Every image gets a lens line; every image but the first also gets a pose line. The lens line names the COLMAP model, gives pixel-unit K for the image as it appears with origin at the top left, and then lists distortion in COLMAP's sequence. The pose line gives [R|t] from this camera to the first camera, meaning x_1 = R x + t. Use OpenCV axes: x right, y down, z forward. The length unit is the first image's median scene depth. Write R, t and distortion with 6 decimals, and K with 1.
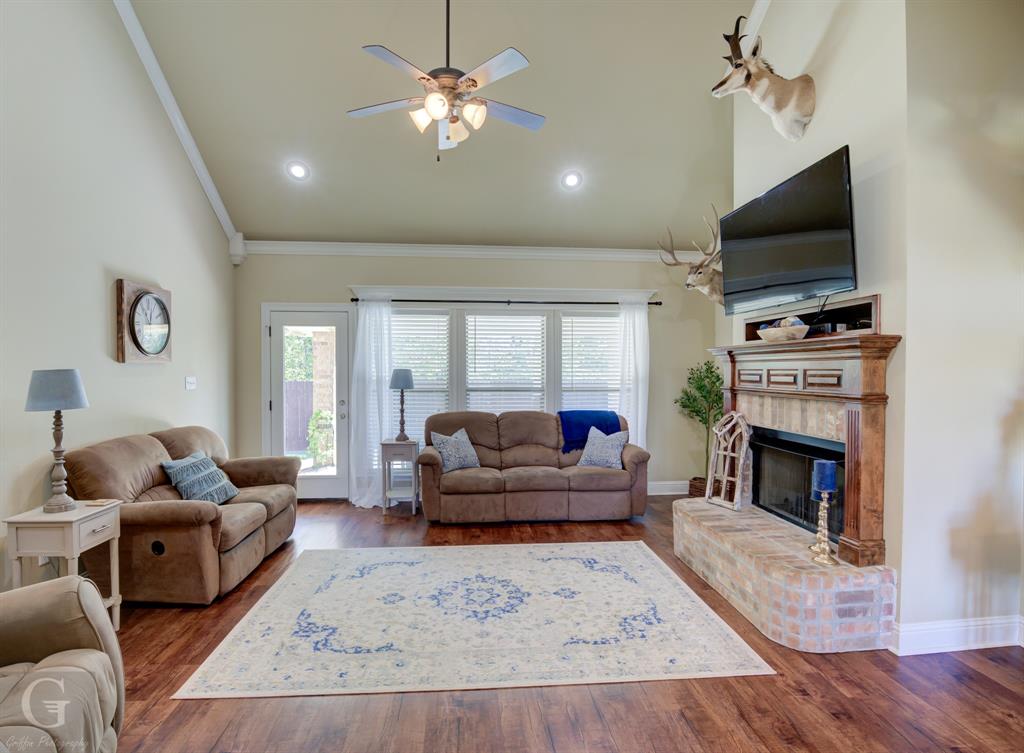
lens RADIAL K [[497.2, 0, 507.0], [0, 497.2, 378.5], [0, 0, 1]] dist [-0.017902, -0.002220]
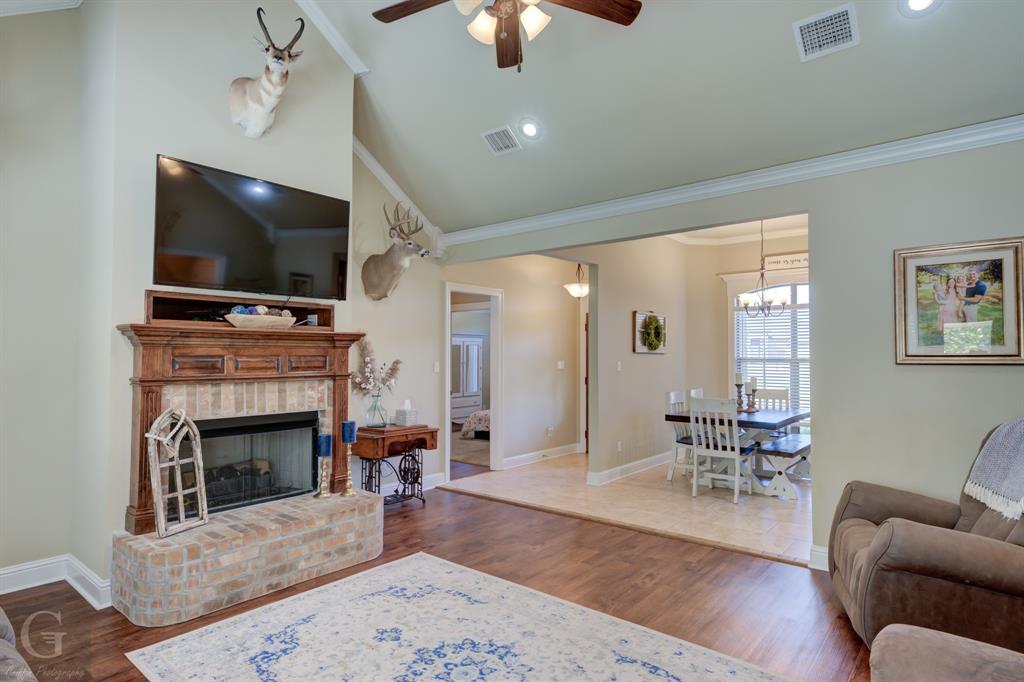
lens RADIAL K [[563.0, 0, 512.8], [0, 563.0, 344.3], [0, 0, 1]] dist [0.023471, -0.000133]
pose [[-0.711139, 0.015414, 0.702882, -0.617066], [0.011330, 0.999881, -0.010463, -0.021277], [-0.702960, 0.000523, -0.711229, 1.384907]]
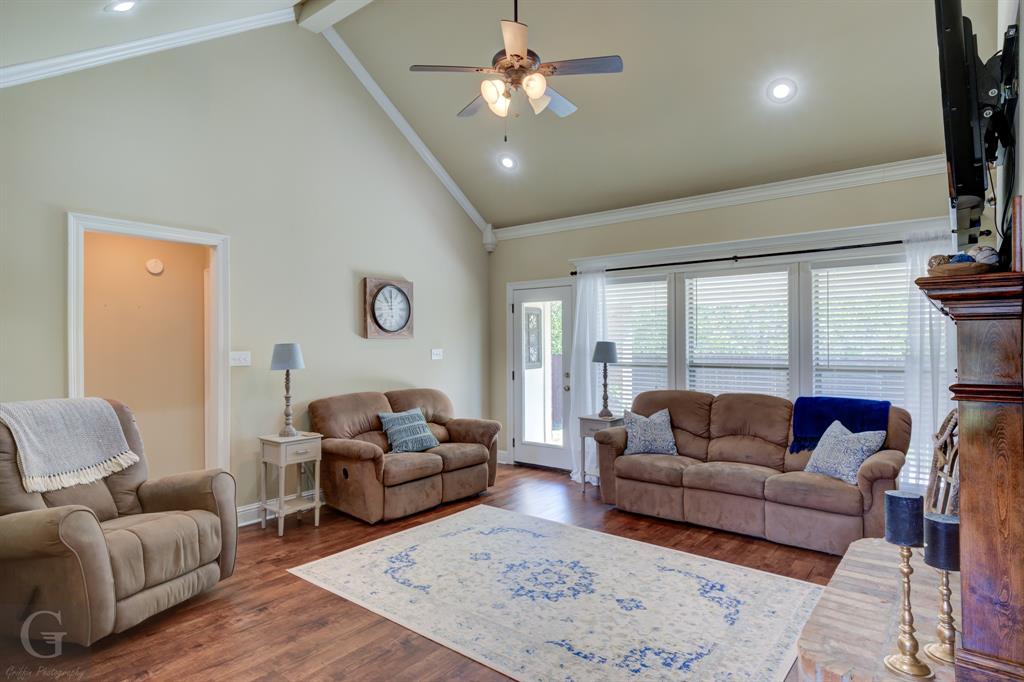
lens RADIAL K [[563.0, 0, 521.0], [0, 563.0, 340.7], [0, 0, 1]] dist [0.023471, -0.000133]
pose [[0.732546, -0.007738, -0.680673, 0.594677], [-0.006591, 0.999808, -0.018459, 0.000204], [0.680686, 0.018008, 0.732354, 0.139464]]
